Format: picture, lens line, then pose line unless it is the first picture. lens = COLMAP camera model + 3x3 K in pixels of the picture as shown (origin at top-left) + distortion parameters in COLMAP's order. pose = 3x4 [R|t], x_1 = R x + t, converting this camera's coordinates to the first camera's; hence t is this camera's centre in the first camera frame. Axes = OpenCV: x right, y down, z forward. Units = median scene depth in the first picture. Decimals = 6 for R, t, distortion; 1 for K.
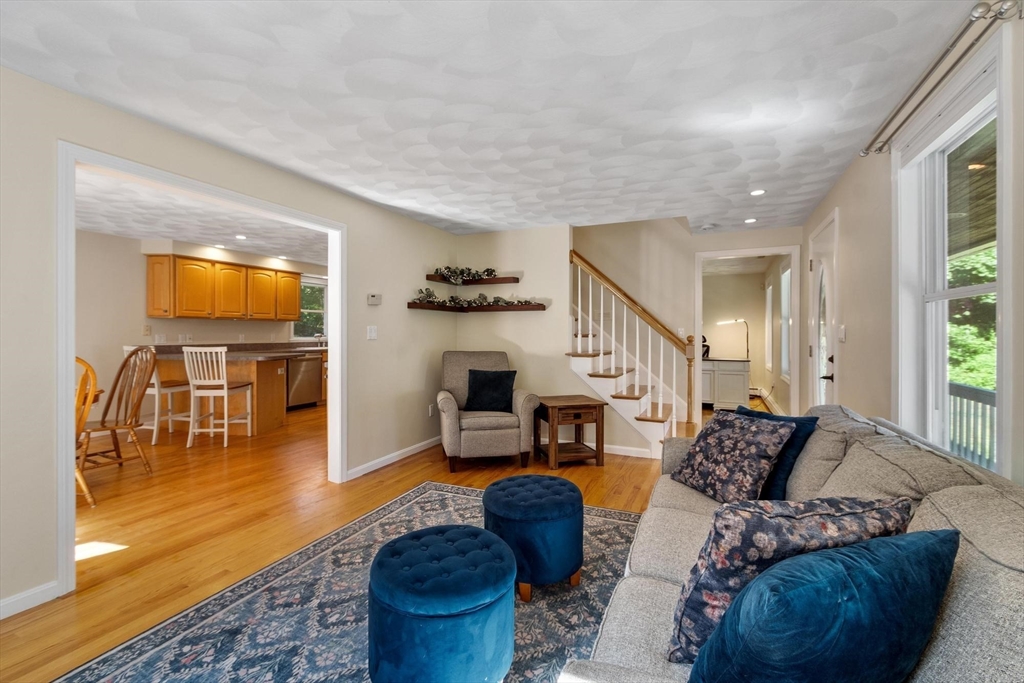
lens RADIAL K [[449.8, 0, 507.5], [0, 449.8, 334.1], [0, 0, 1]] dist [0.000660, 0.000037]
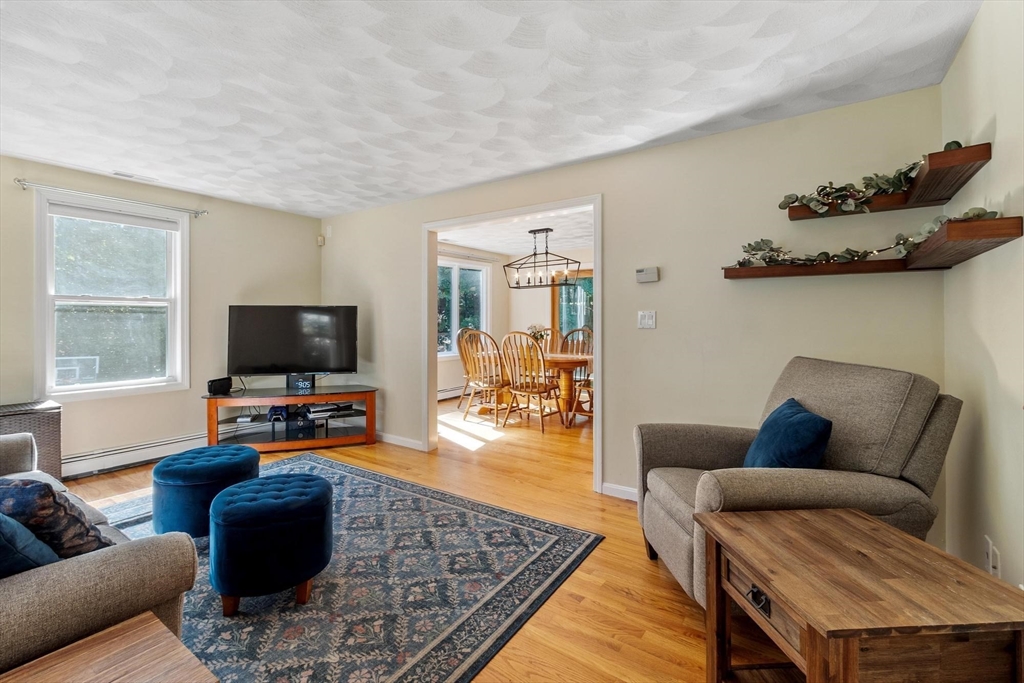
lens RADIAL K [[449.8, 0, 498.0], [0, 449.8, 319.7], [0, 0, 1]] dist [0.000660, 0.000037]
pose [[-0.185054, -0.001123, -0.982728, 0.512942], [-0.003044, 0.999995, -0.000570, -0.001149], [0.982724, 0.002886, -0.185056, 0.951075]]
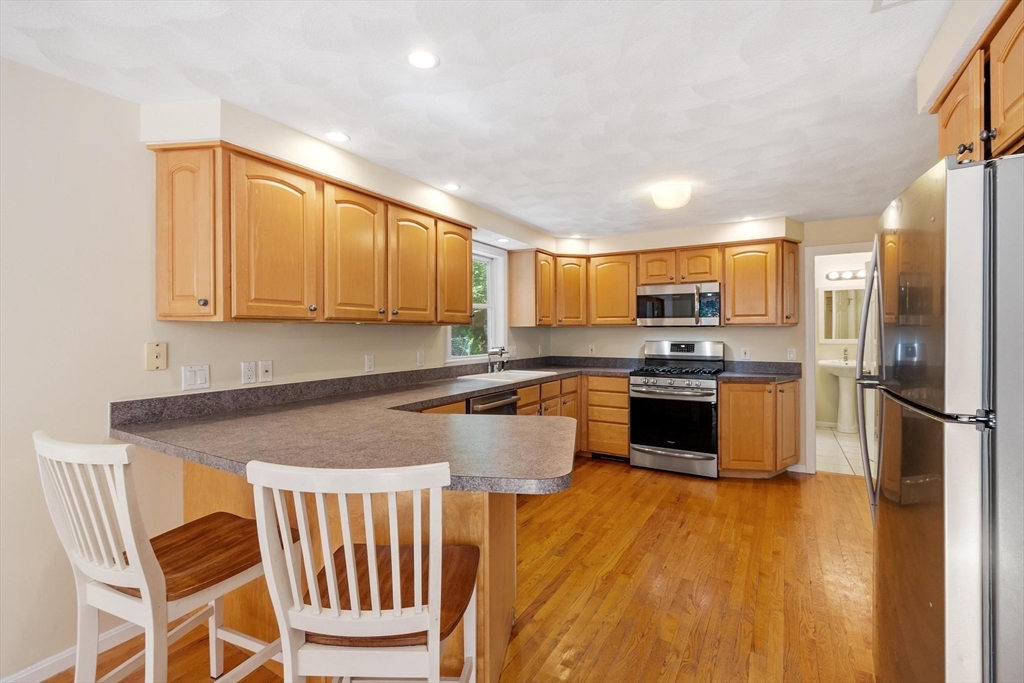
lens RADIAL K [[449.8, 0, 507.6], [0, 449.8, 332.3], [0, 0, 1]] dist [0.000660, 0.000037]
pose [[0.994564, -0.007200, -0.103880, -0.704676], [0.007006, 0.999973, -0.002233, -0.036338], [0.103893, 0.001493, 0.994587, 0.976712]]
